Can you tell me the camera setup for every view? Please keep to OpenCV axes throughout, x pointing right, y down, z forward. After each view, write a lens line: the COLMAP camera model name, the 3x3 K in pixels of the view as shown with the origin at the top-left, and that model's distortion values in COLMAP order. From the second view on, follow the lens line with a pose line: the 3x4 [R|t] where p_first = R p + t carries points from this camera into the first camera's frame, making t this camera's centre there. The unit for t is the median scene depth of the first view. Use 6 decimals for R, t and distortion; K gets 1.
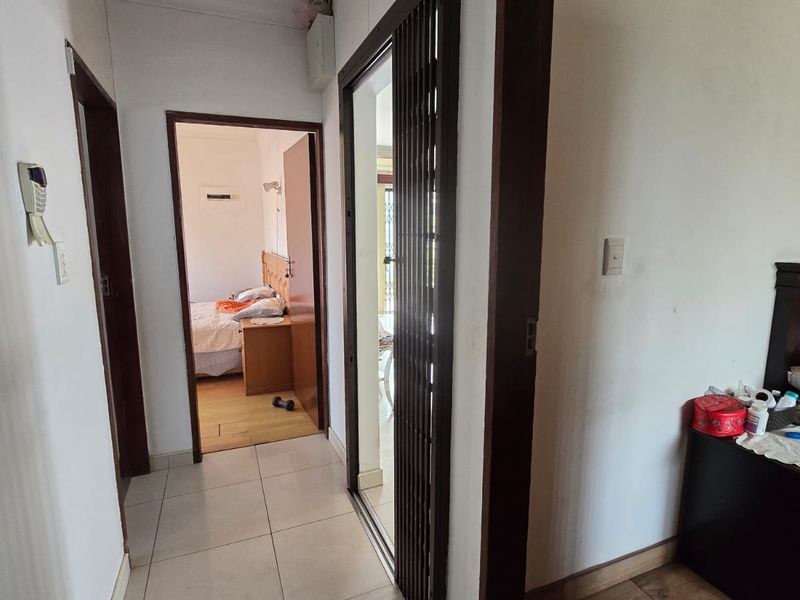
lens RADIAL K [[437.4, 0, 399.2], [0, 437.4, 296.6], [0, 0, 1]] dist [-0.003220, -0.000700]
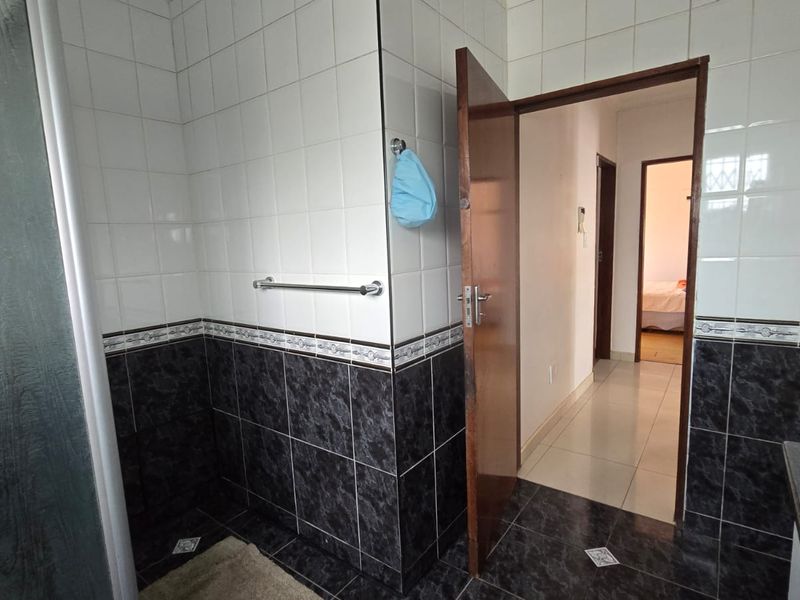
lens RADIAL K [[437.4, 0, 396.3], [0, 437.4, 303.1], [0, 0, 1]] dist [-0.003220, -0.000700]
pose [[0.507443, 0.106660, -0.855059, 0.370448], [-0.089985, 0.993443, 0.070519, 0.083699], [0.856974, 0.041158, 0.513713, -0.517342]]
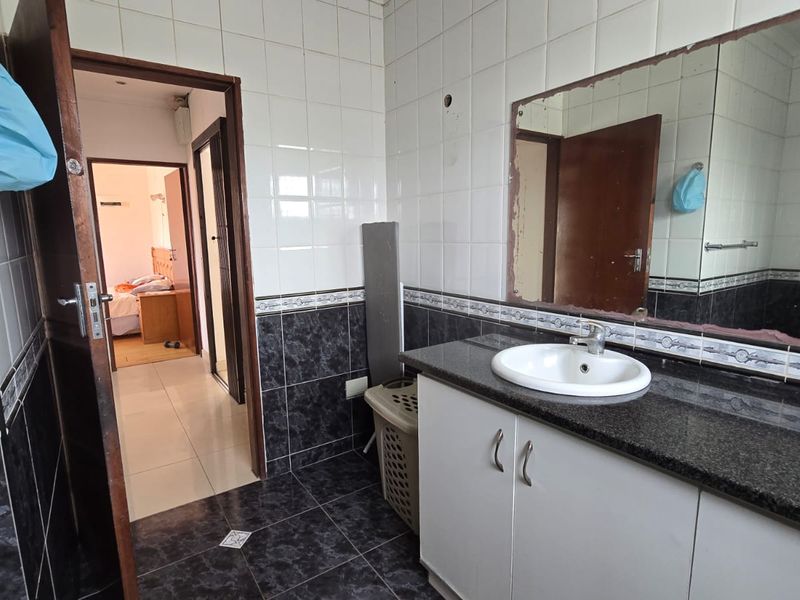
lens RADIAL K [[437.4, 0, 393.9], [0, 437.4, 302.7], [0, 0, 1]] dist [-0.003220, -0.000700]
pose [[0.979098, -0.043138, 0.198762, 0.179021], [0.041717, 0.999065, 0.011331, 0.111876], [-0.199065, -0.002803, 0.979982, -0.588654]]
